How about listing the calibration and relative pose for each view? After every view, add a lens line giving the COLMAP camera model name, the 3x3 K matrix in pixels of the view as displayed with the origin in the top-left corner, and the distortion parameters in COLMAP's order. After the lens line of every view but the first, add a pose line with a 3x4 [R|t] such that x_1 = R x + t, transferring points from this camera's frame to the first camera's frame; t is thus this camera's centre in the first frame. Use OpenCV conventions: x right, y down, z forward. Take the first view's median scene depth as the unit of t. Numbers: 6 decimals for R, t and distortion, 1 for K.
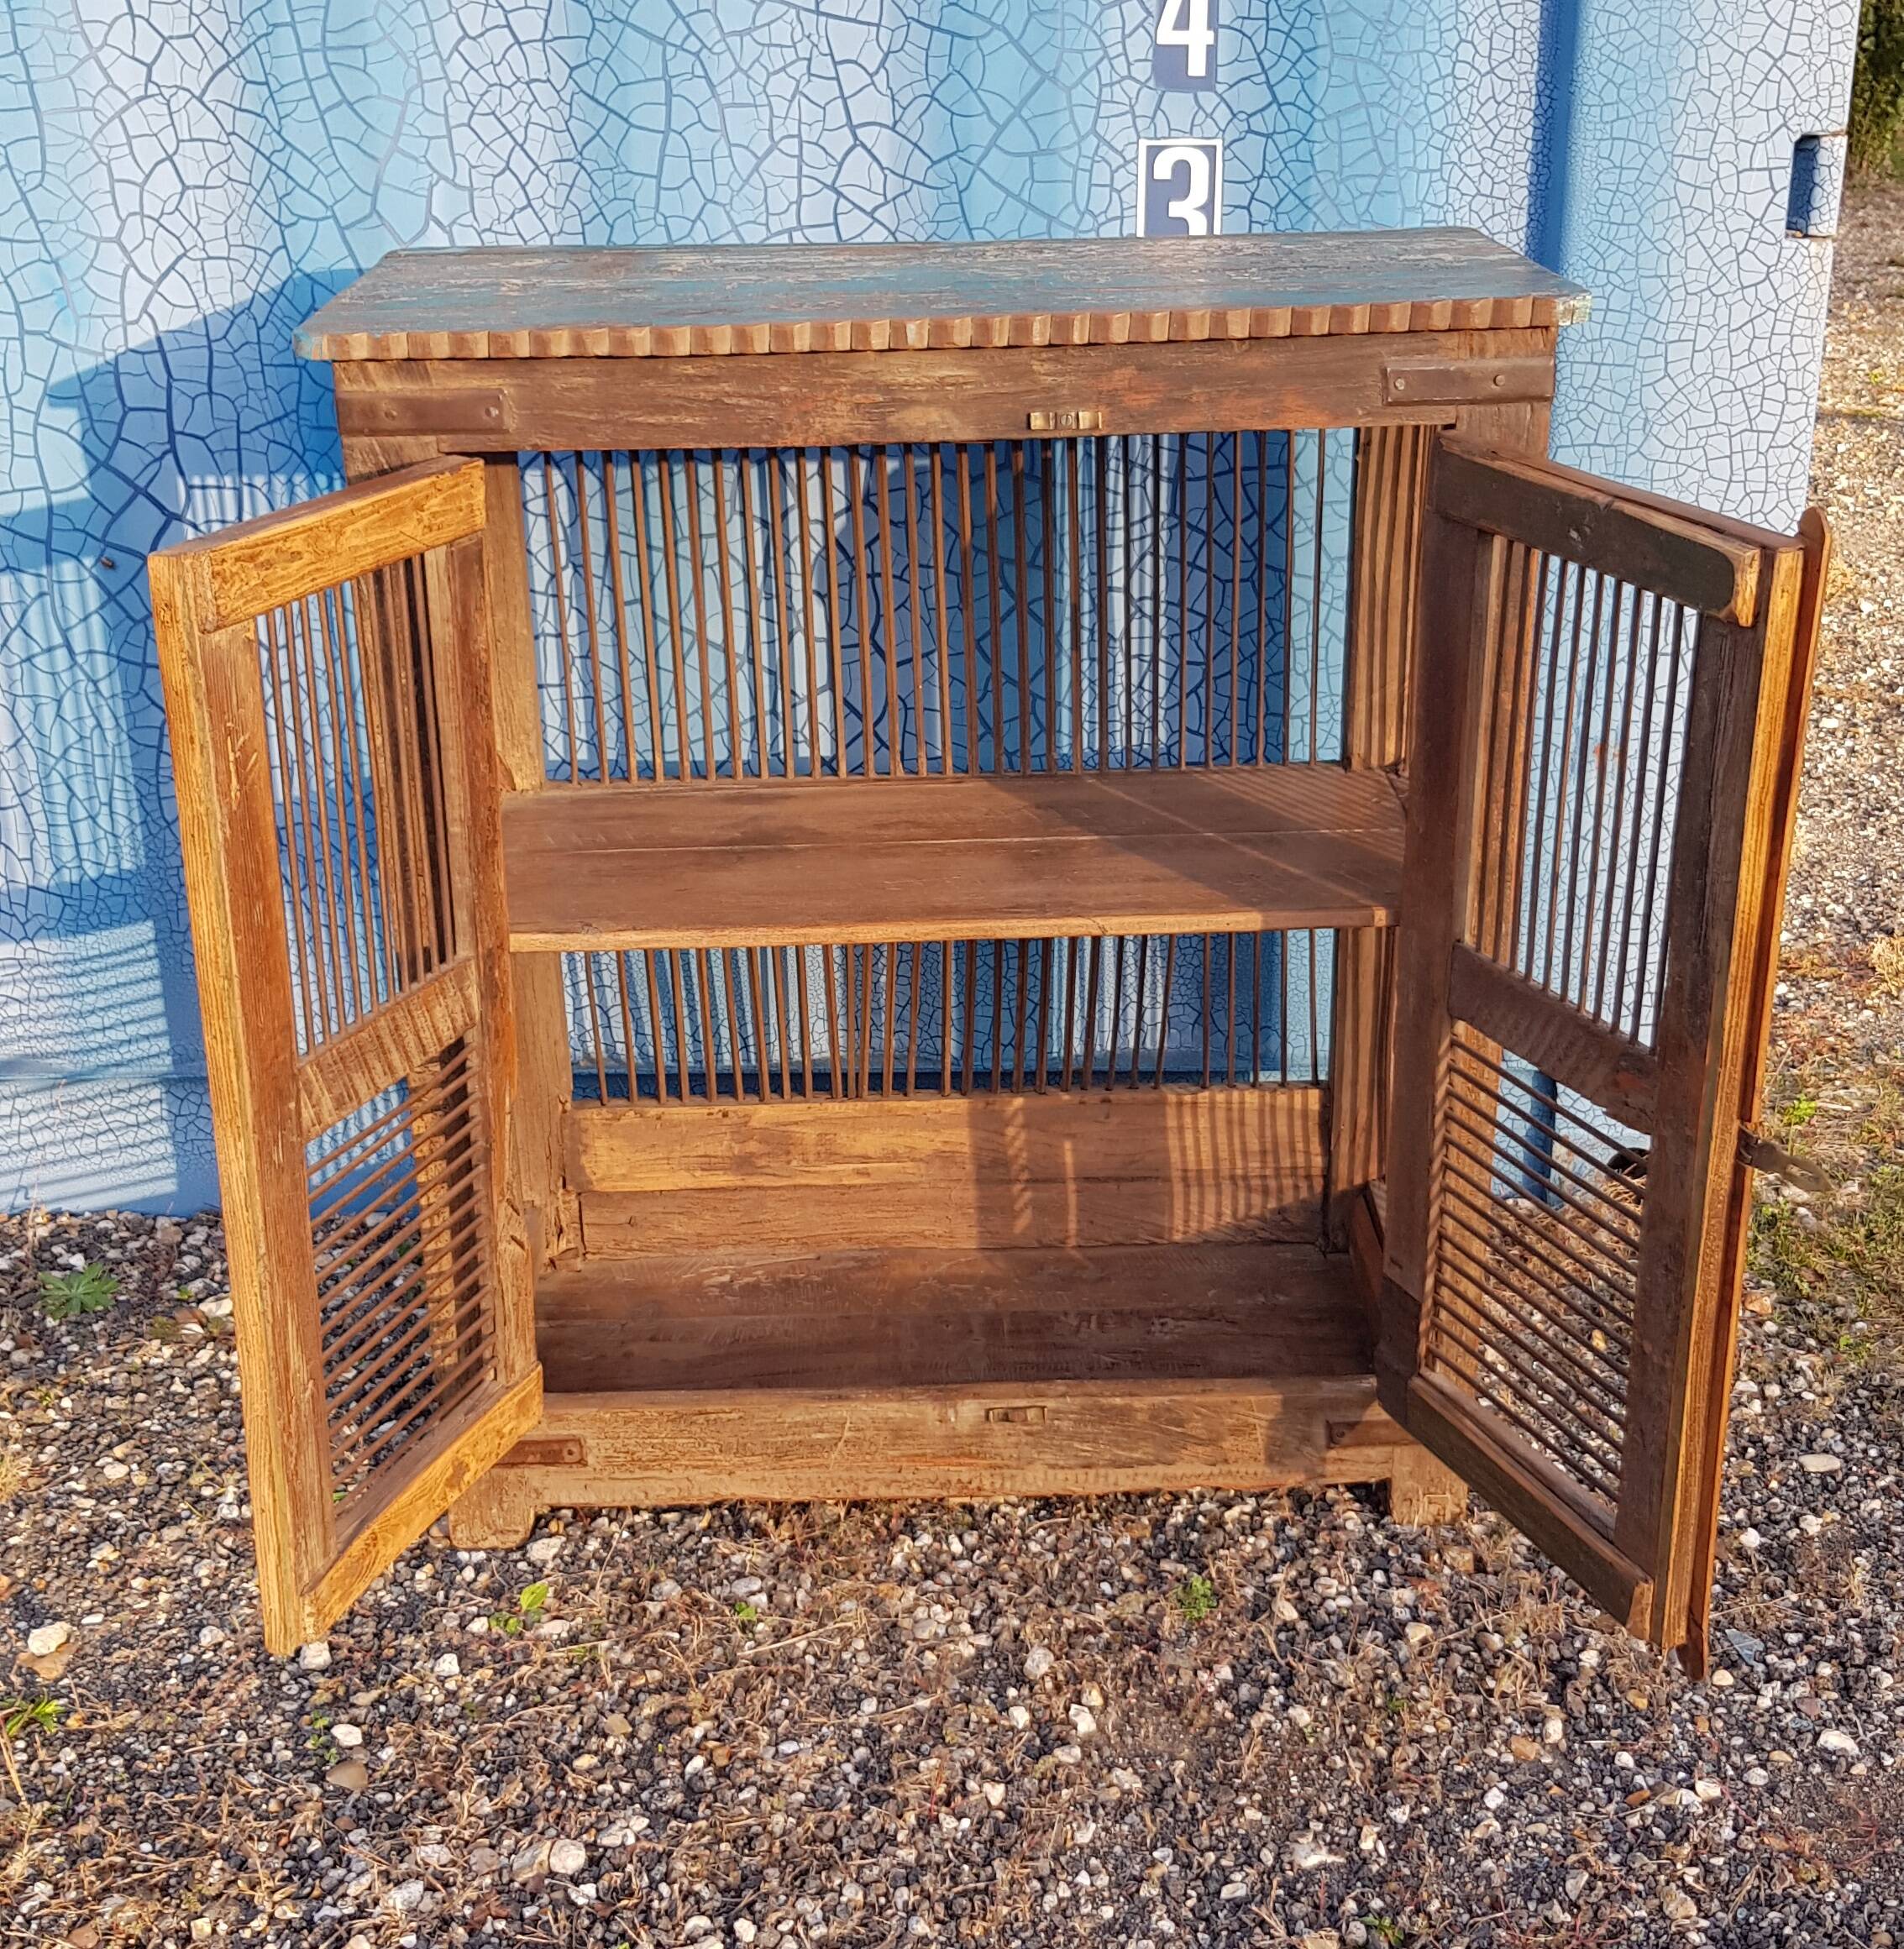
lens RADIAL K [[2637.9, 0, 947.8], [0, 2637.9, 1011.6], [0, 0, 1]] dist [0.107241, -0.245942]
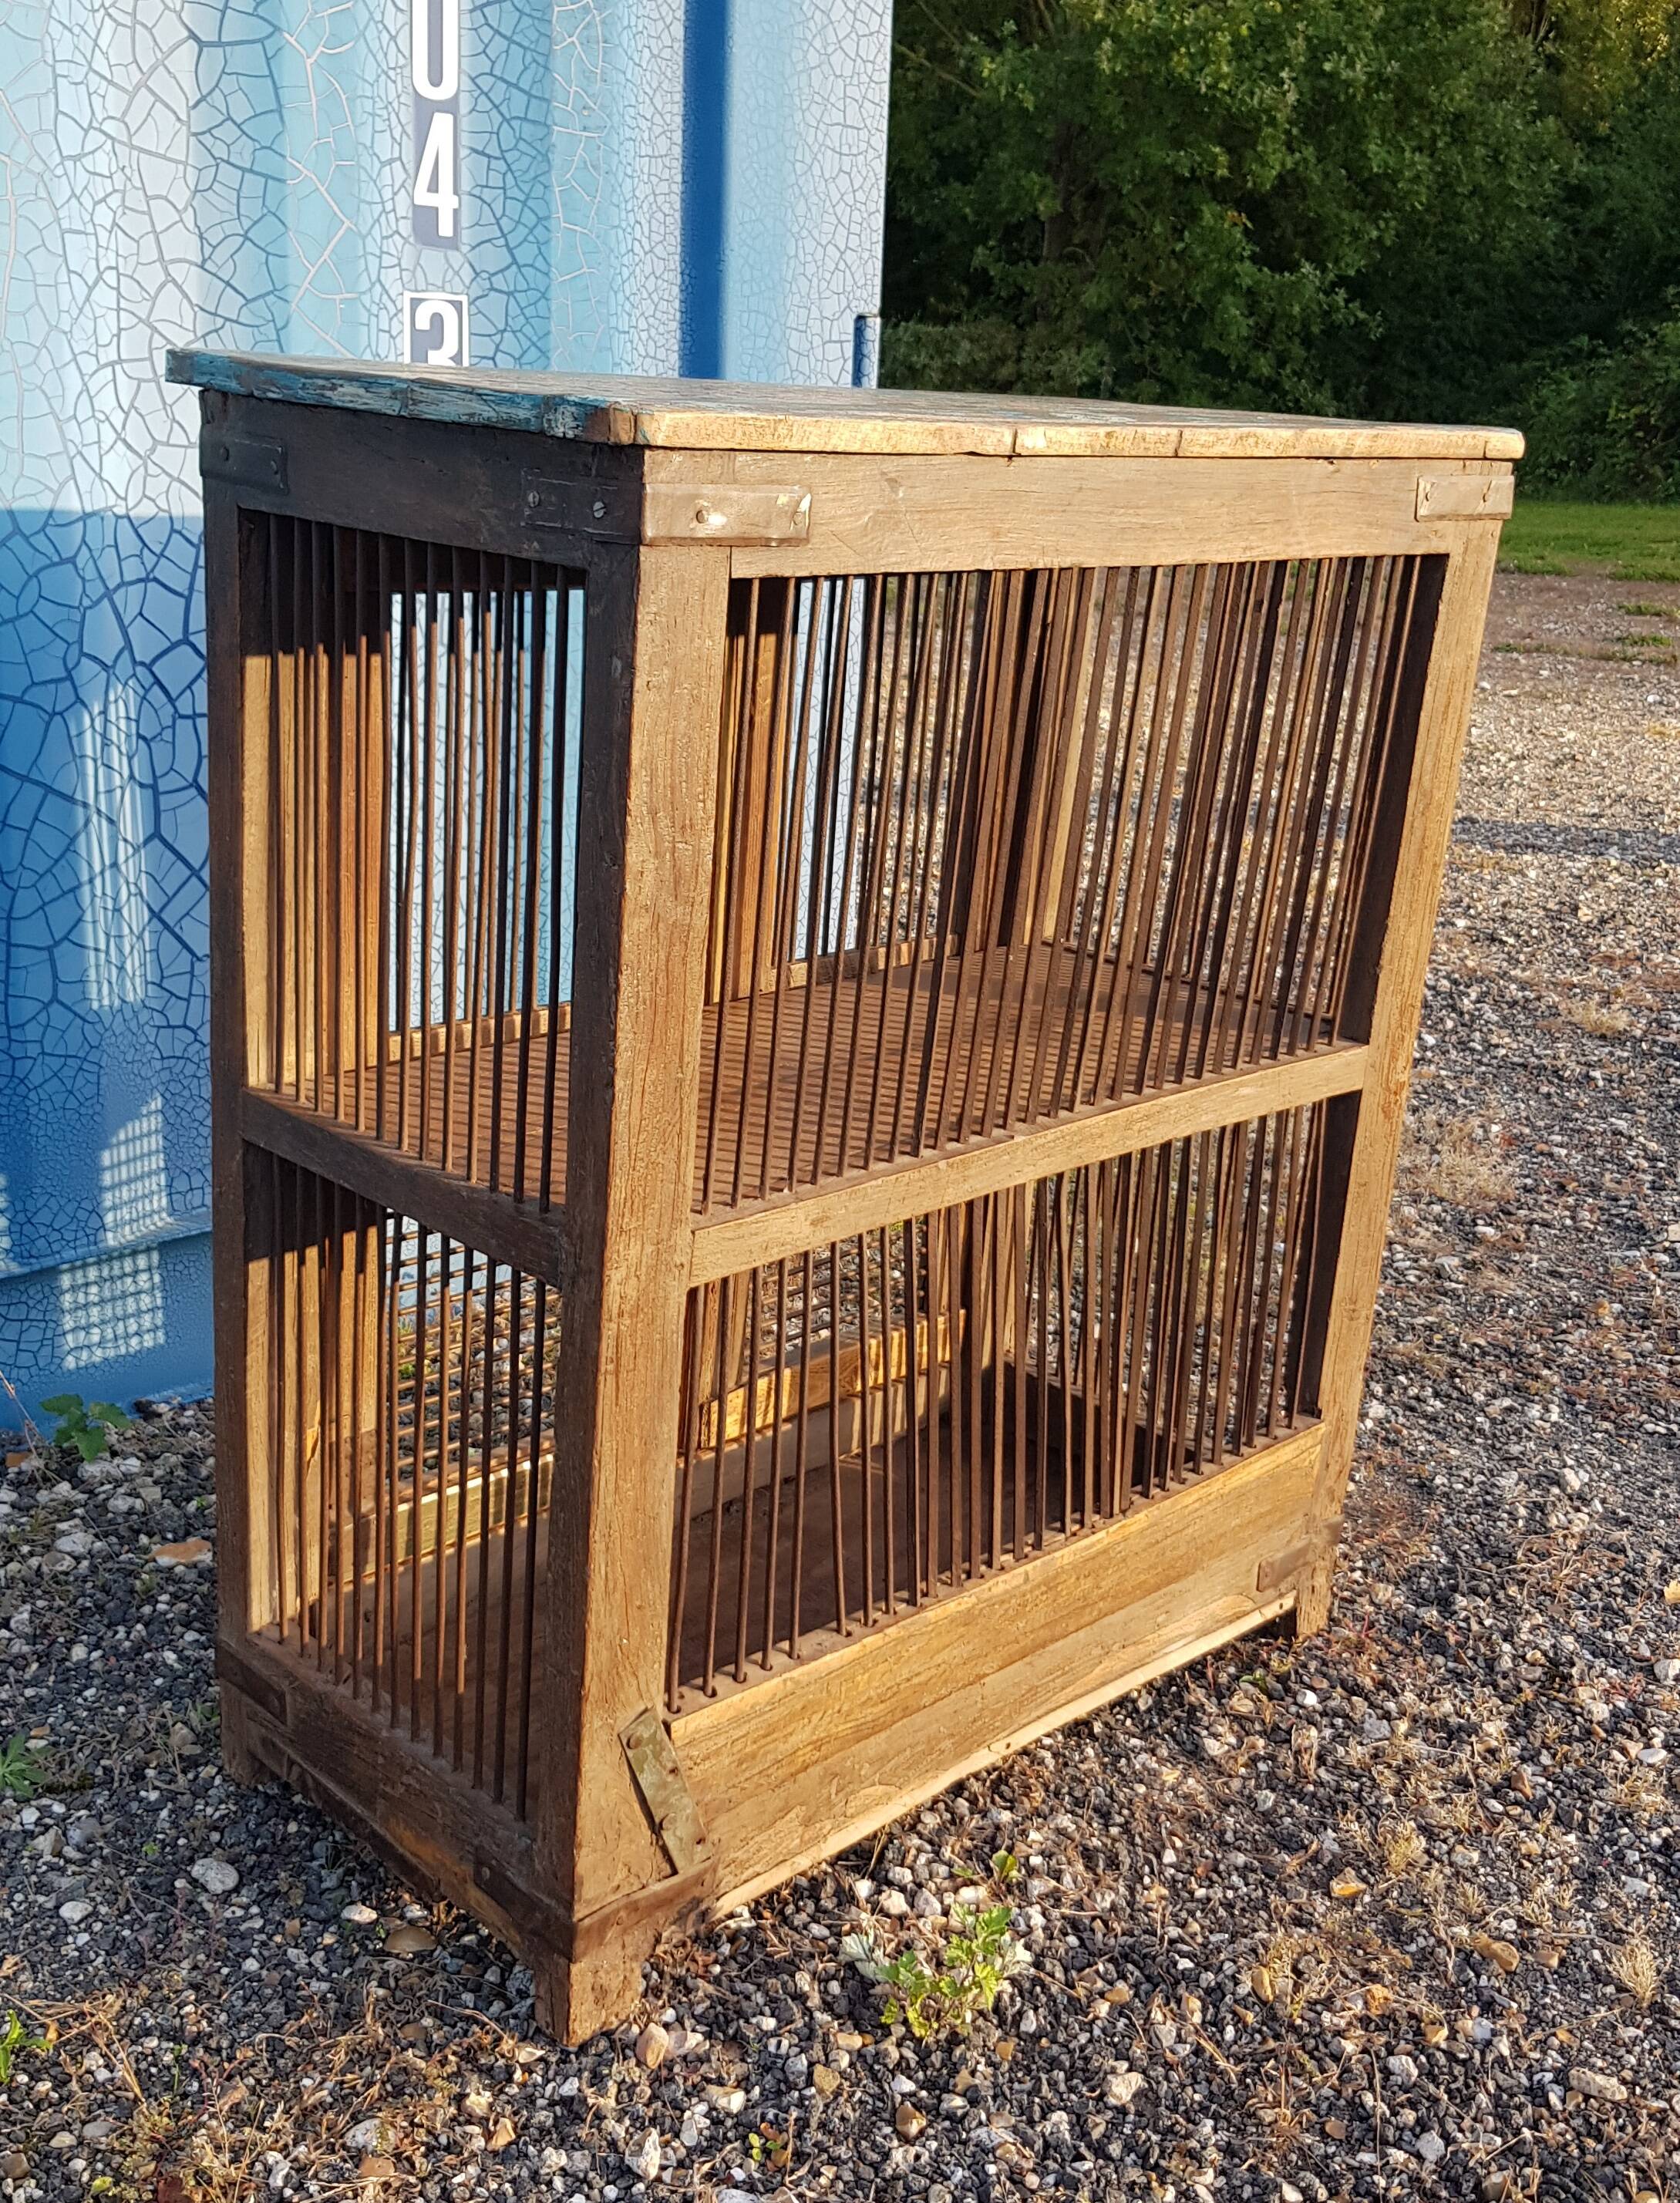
lens RADIAL K [[2421.1, 0, 784.1], [0, 2421.1, 1136.2], [0, 0, 1]] dist [0.116036, -0.257277]
pose [[0.731308, -0.175495, 0.659083, -0.571426], [0.217300, 0.975925, 0.018749, 0.023656], [-0.646506, 0.129507, 0.751836, 0.212373]]
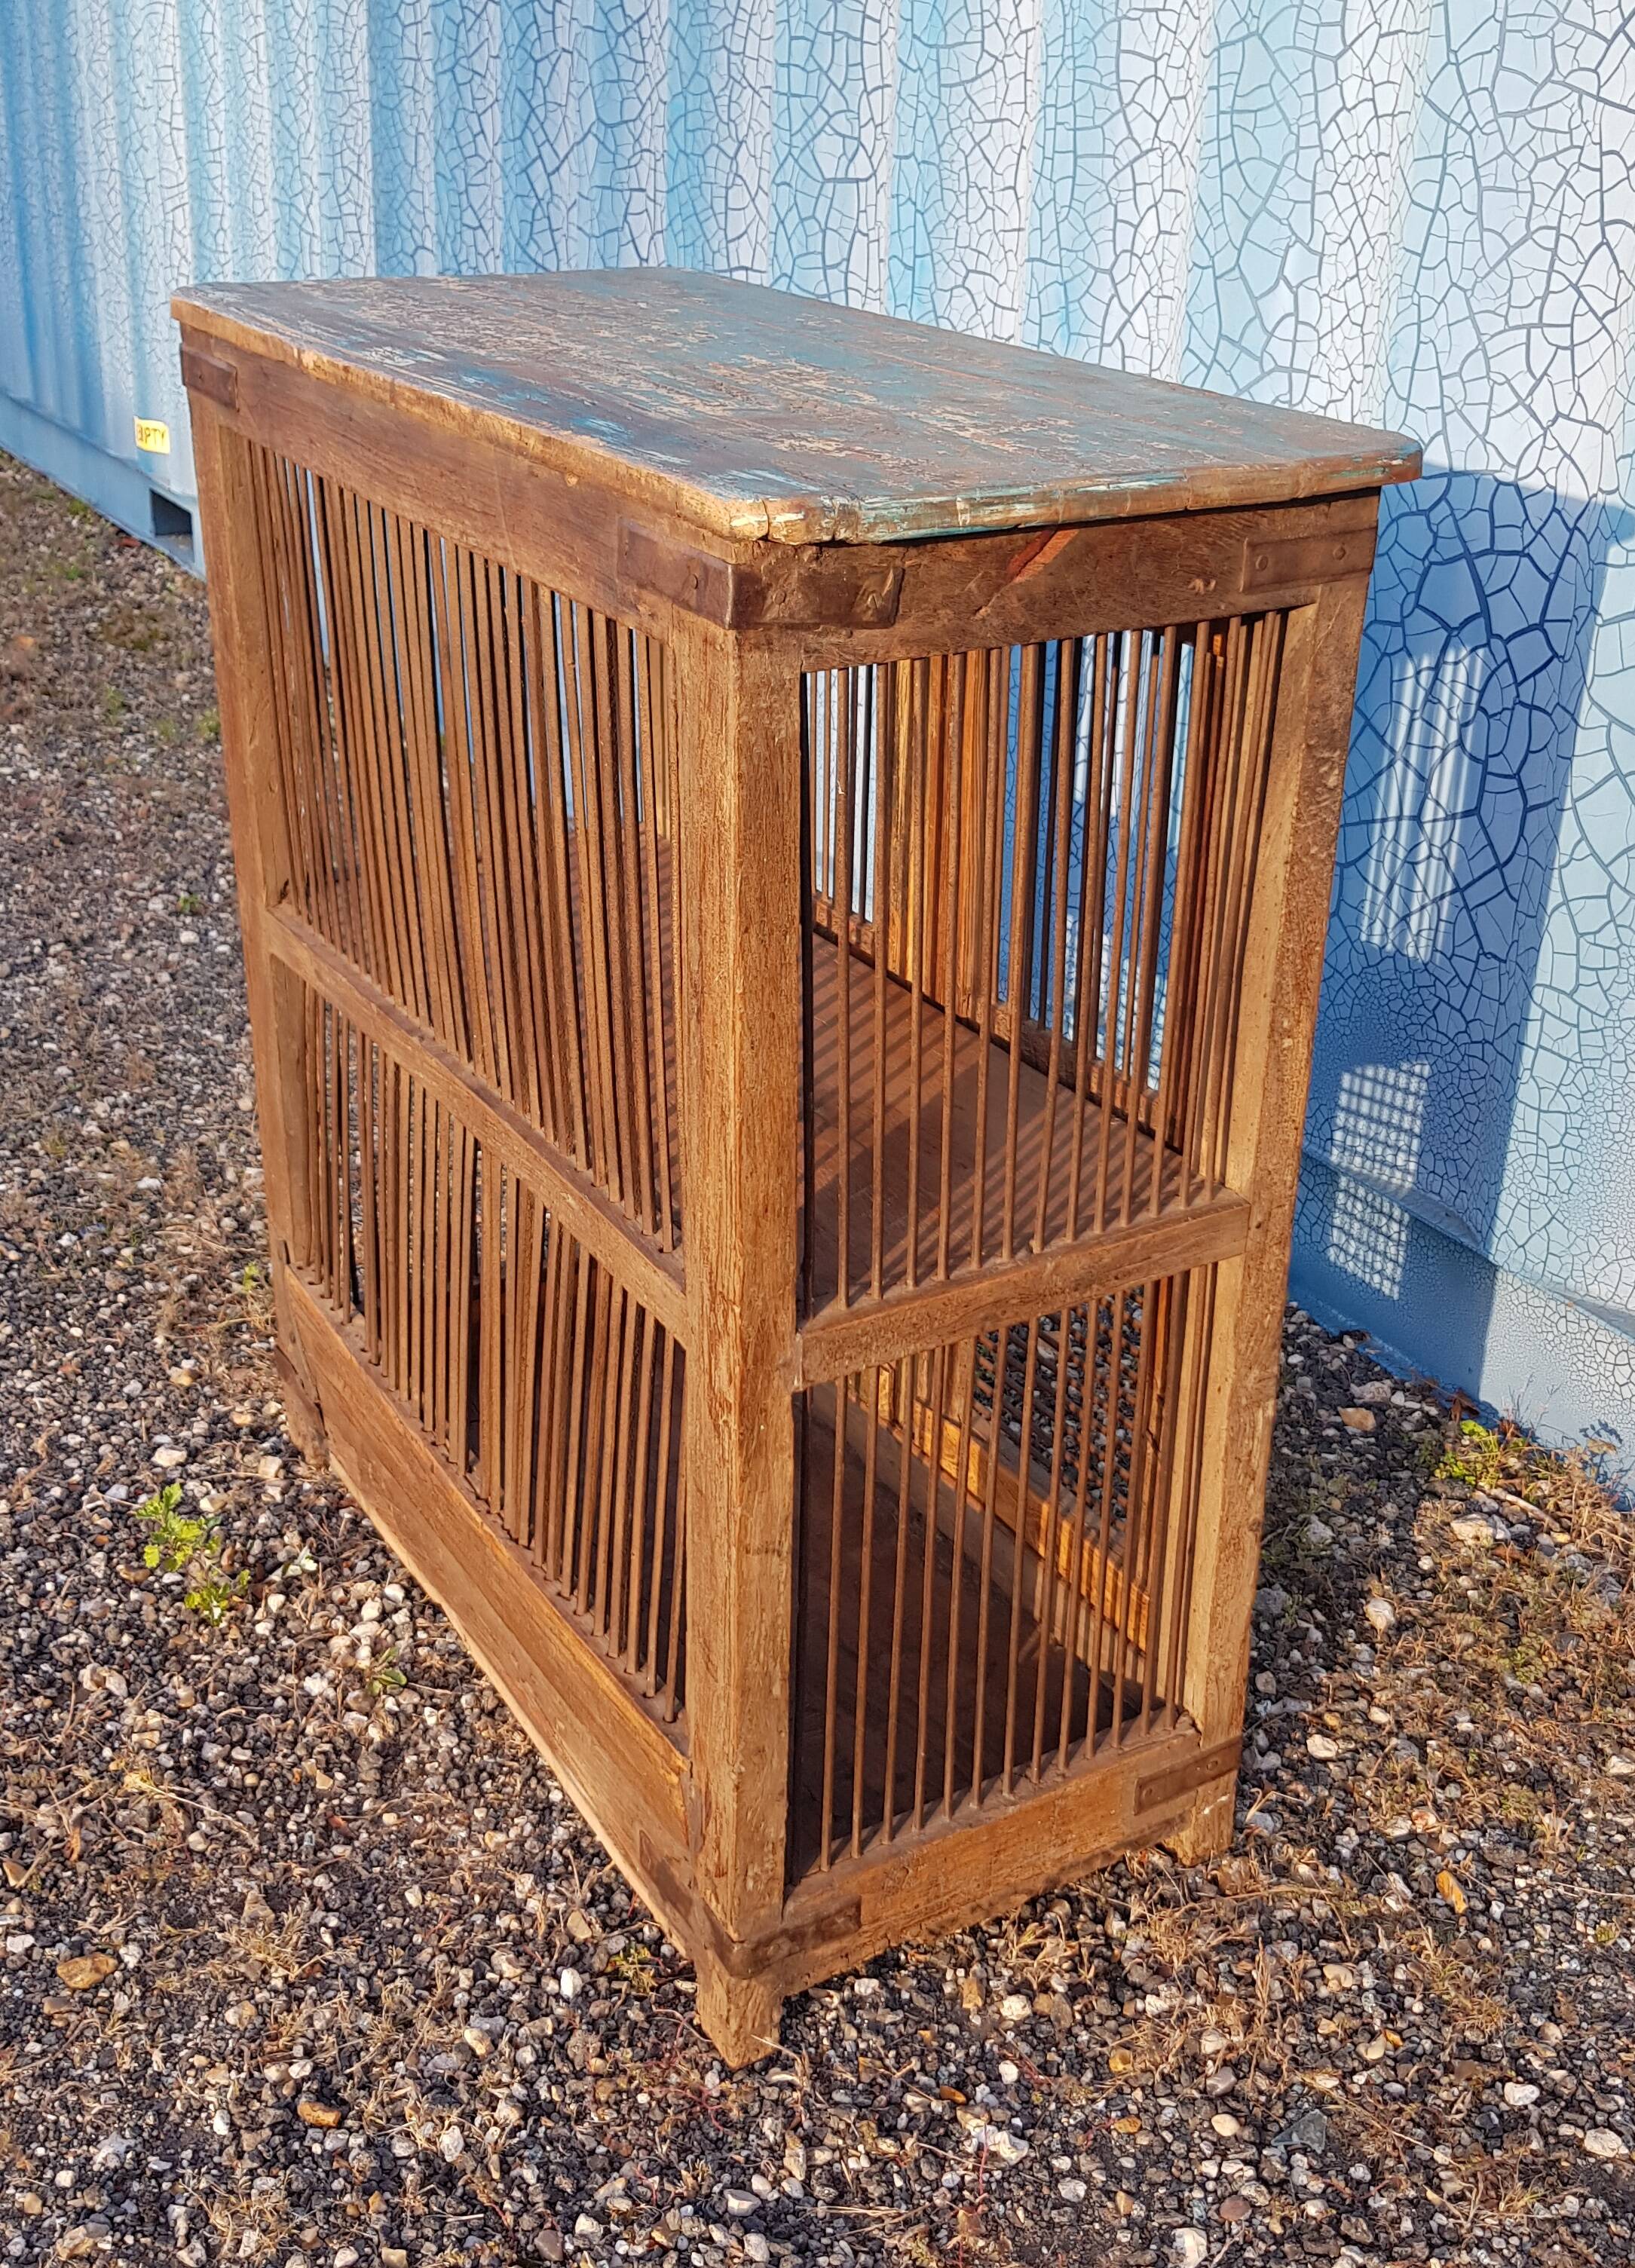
lens RADIAL K [[2351.6, 0, 825.2], [0, 2351.6, 1165.1], [0, 0, 1]] dist [0.063323, -0.142748]
pose [[0.495401, 0.389968, -0.776211, 0.644693], [-0.366383, 0.904001, 0.220332, -0.126667], [0.787617, 0.175237, 0.590721, 0.382115]]
